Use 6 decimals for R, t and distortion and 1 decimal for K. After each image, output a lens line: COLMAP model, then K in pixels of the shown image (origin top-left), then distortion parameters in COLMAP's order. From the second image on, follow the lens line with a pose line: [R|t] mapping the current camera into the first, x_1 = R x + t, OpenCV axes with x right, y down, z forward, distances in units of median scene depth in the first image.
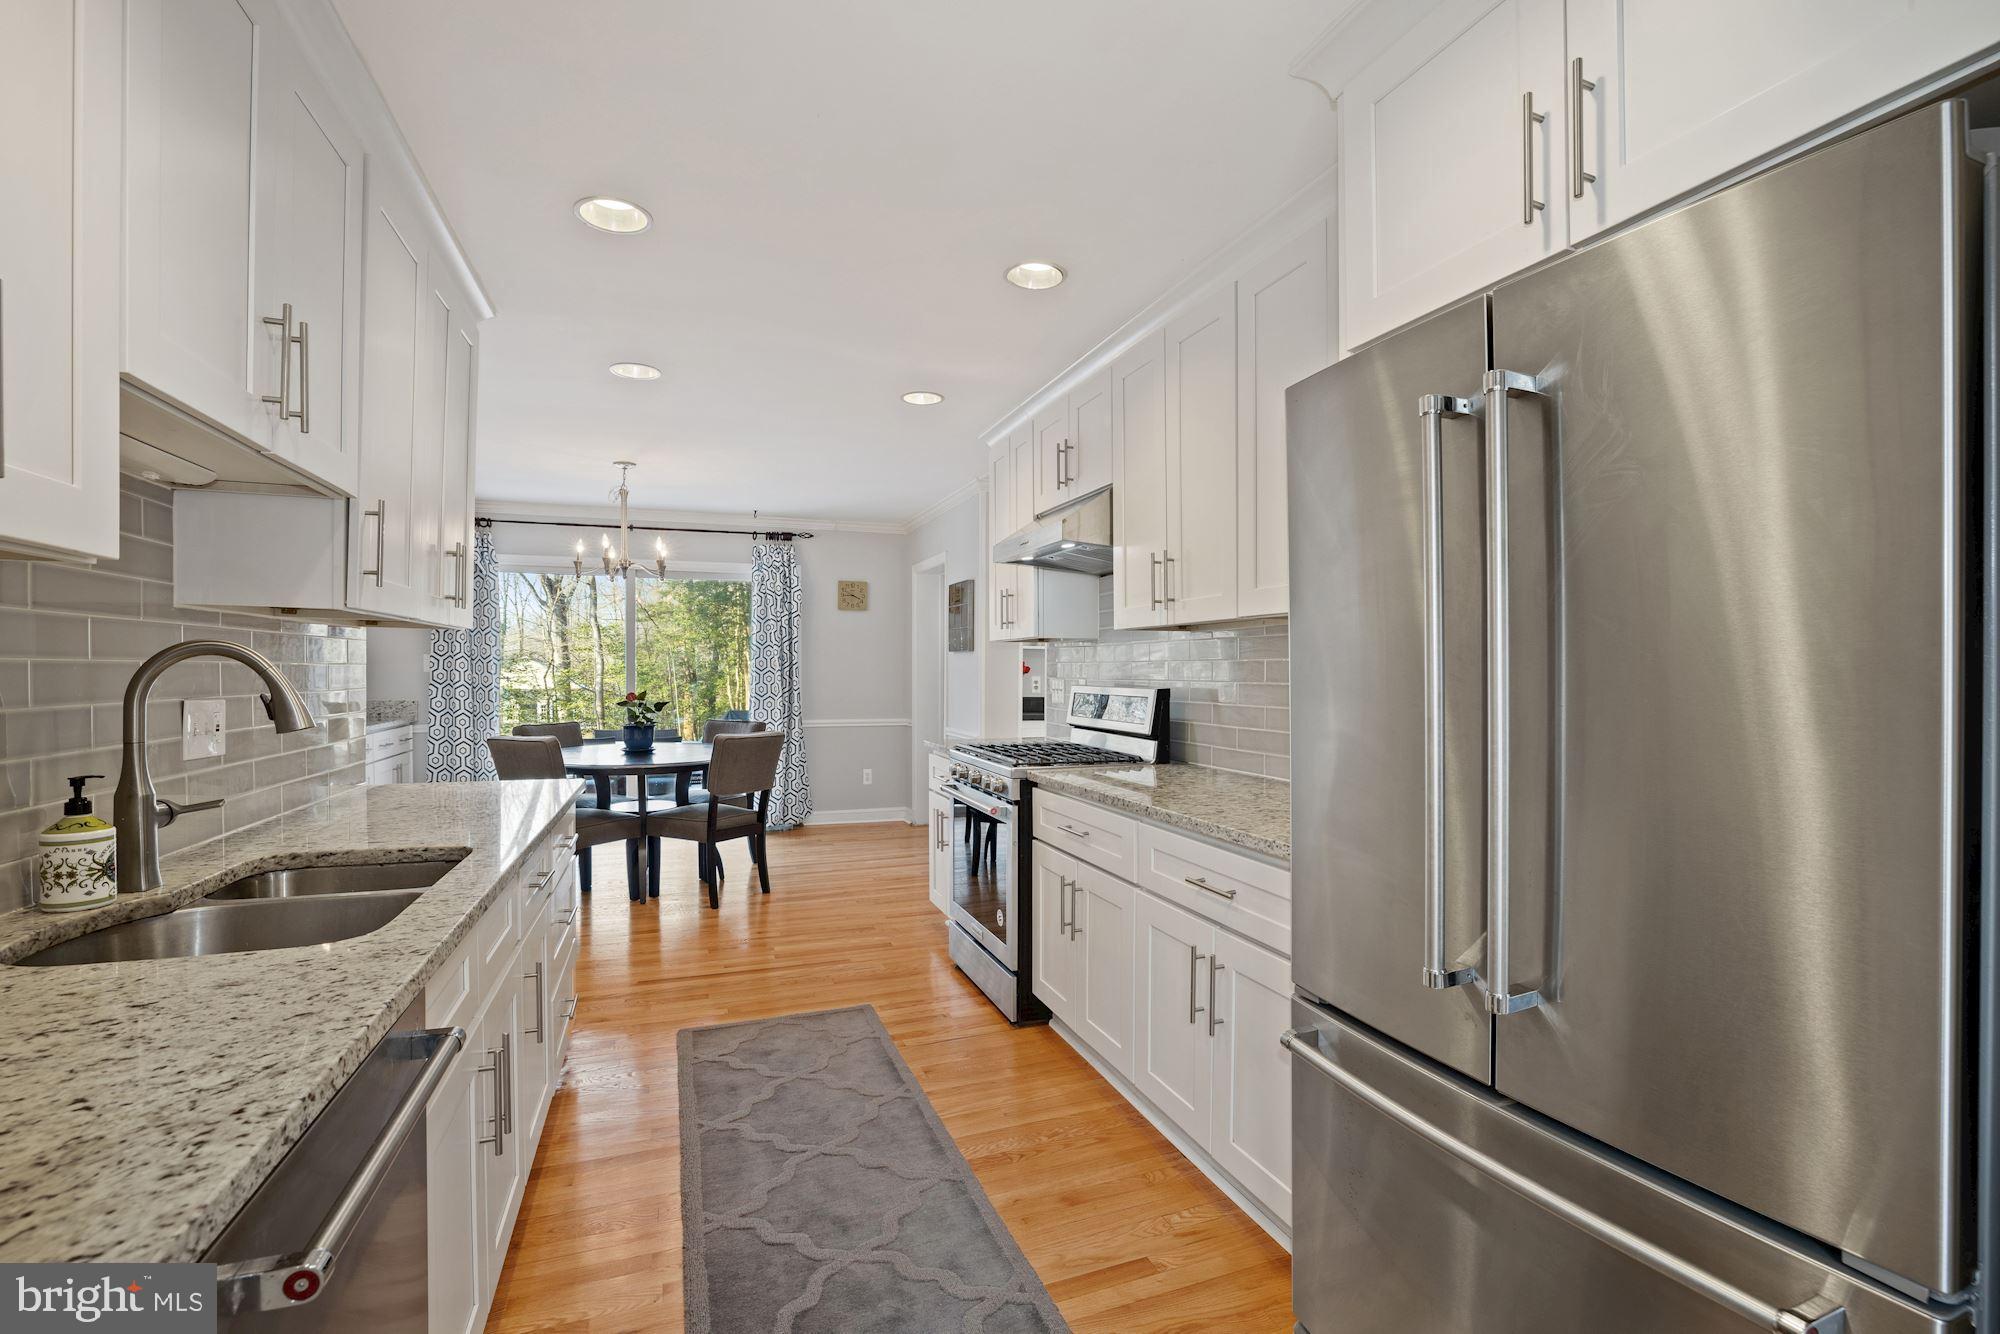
lens RADIAL K [[858.0, 0, 981.4], [0, 858.0, 661.5], [0, 0, 1]] dist [-0.000367, 0.000196]
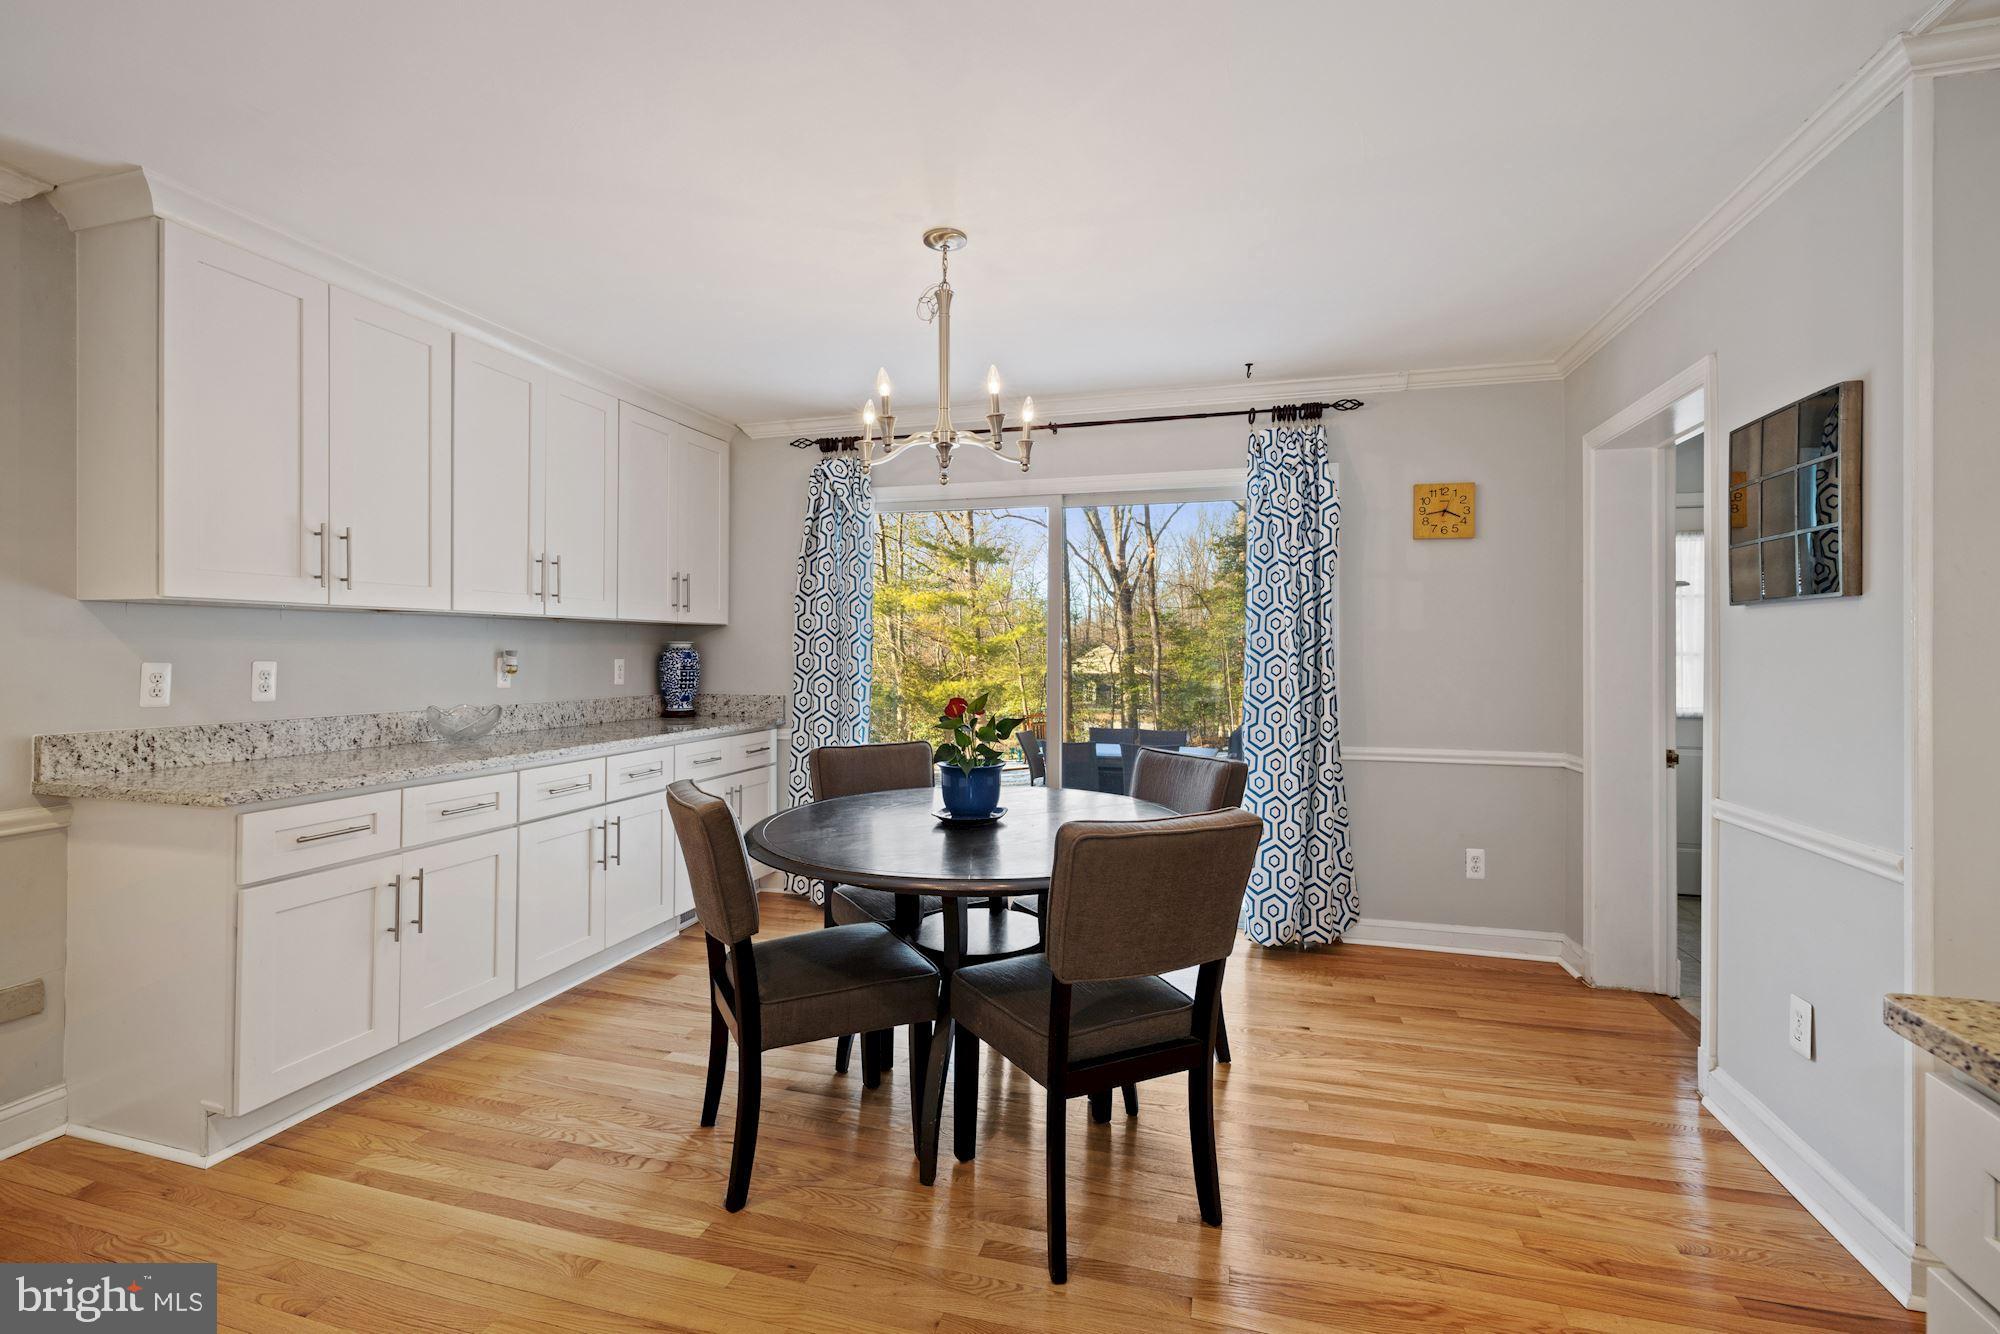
lens RADIAL K [[858.0, 0, 981.4], [0, 858.0, 661.5], [0, 0, 1]] dist [-0.000367, 0.000196]
pose [[0.806921, 0.003850, -0.590646, -0.071545], [0.005486, 0.999887, 0.014013, 0.005688], [0.590634, -0.014547, 0.806809, 0.425579]]
